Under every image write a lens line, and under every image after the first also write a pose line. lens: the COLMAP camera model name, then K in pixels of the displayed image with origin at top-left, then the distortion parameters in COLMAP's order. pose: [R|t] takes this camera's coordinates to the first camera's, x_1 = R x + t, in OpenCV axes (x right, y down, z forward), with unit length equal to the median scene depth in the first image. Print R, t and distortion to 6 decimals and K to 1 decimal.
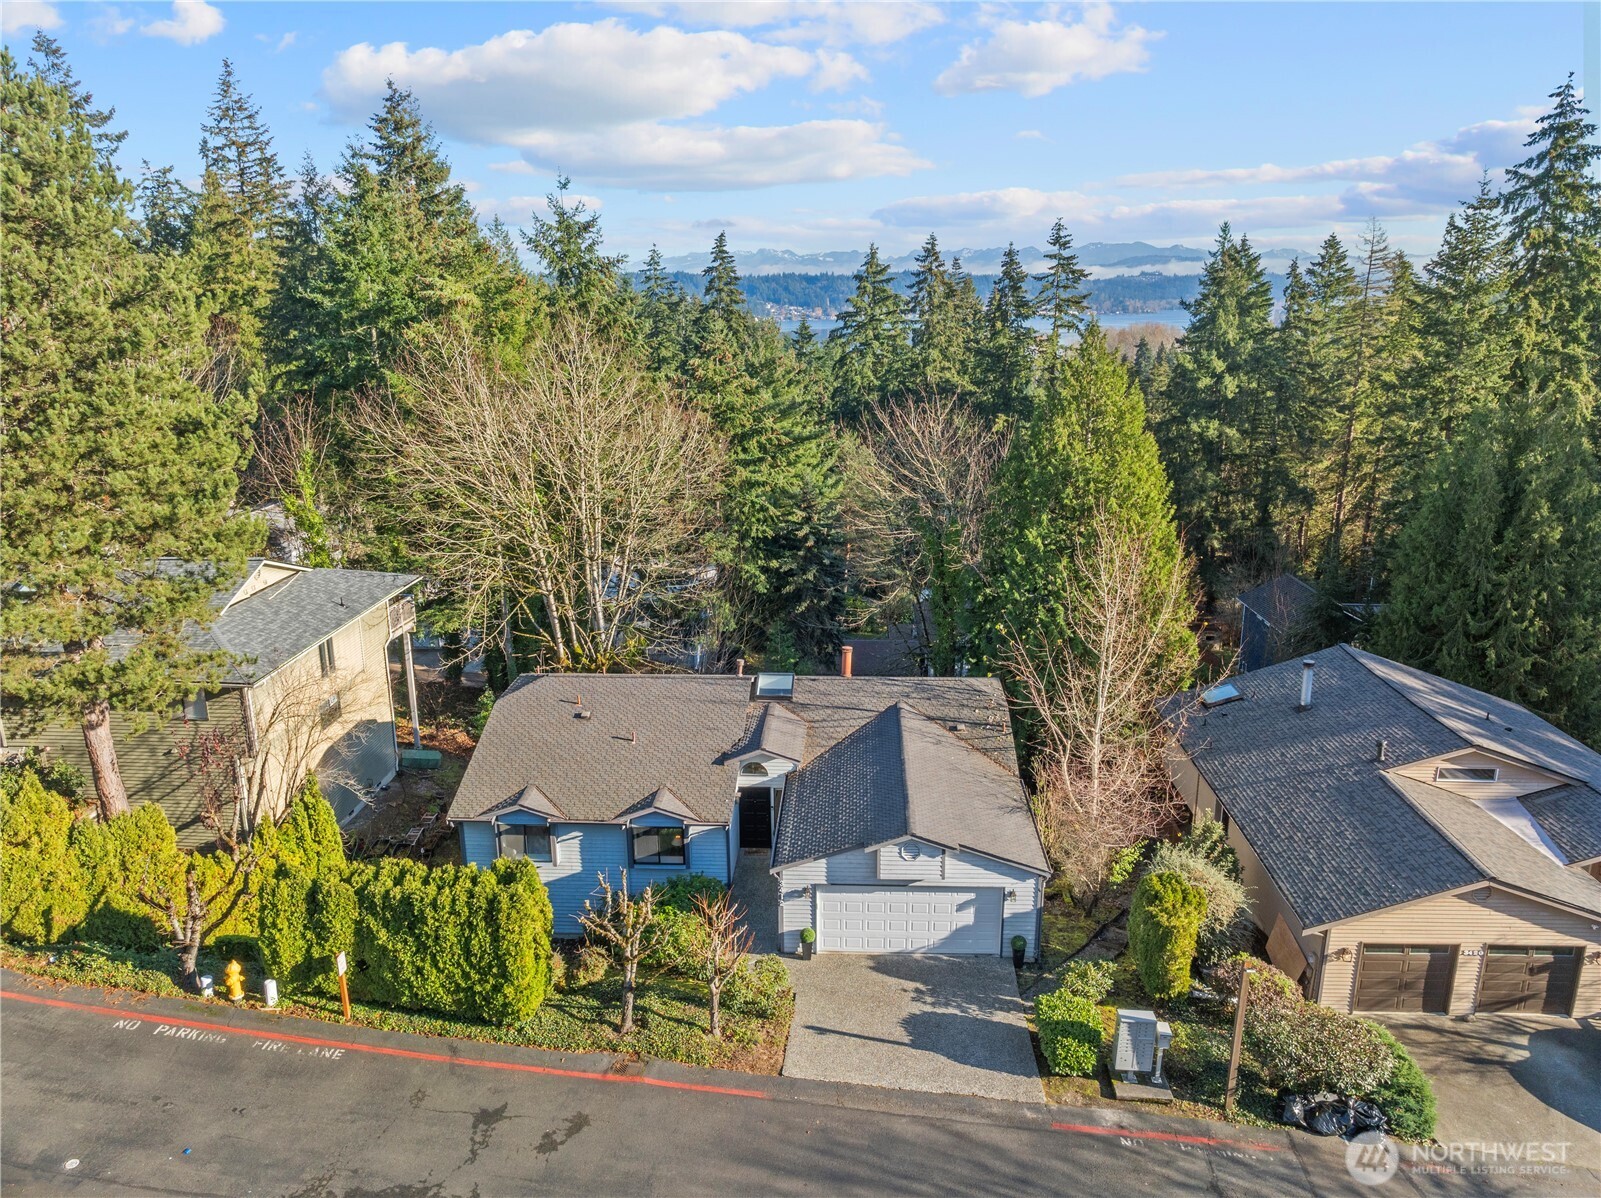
lens RADIAL K [[1119.2, 0, 802.5], [0, 1119.2, 599.2], [0, 0, 1]] dist [-0.029092, -0.005244]
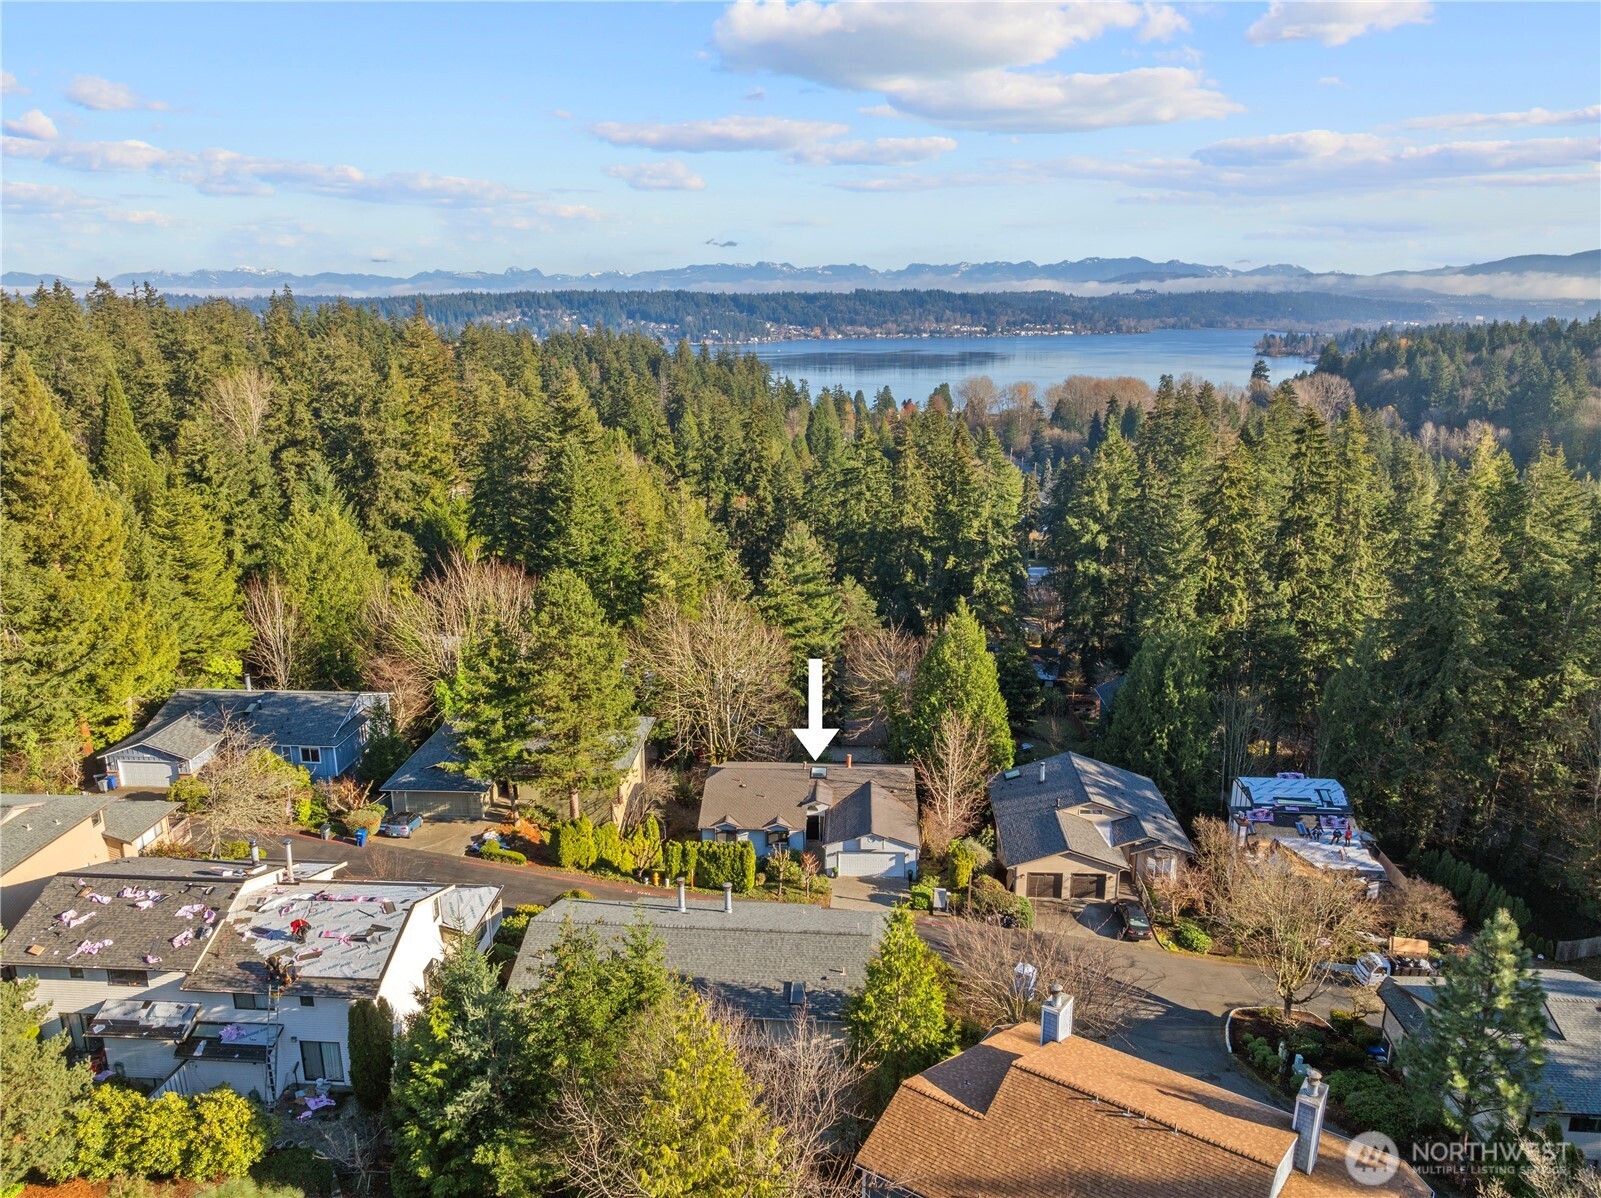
lens RADIAL K [[1119.2, 0, 799.0], [0, 1119.2, 598.5], [0, 0, 1]] dist [-0.029092, -0.005244]
pose [[0.999992, 0.003899, -0.000497, -0.080018], [-0.003904, 0.999943, -0.009940, -0.318696], [0.000459, 0.009942, 0.999950, -1.644695]]
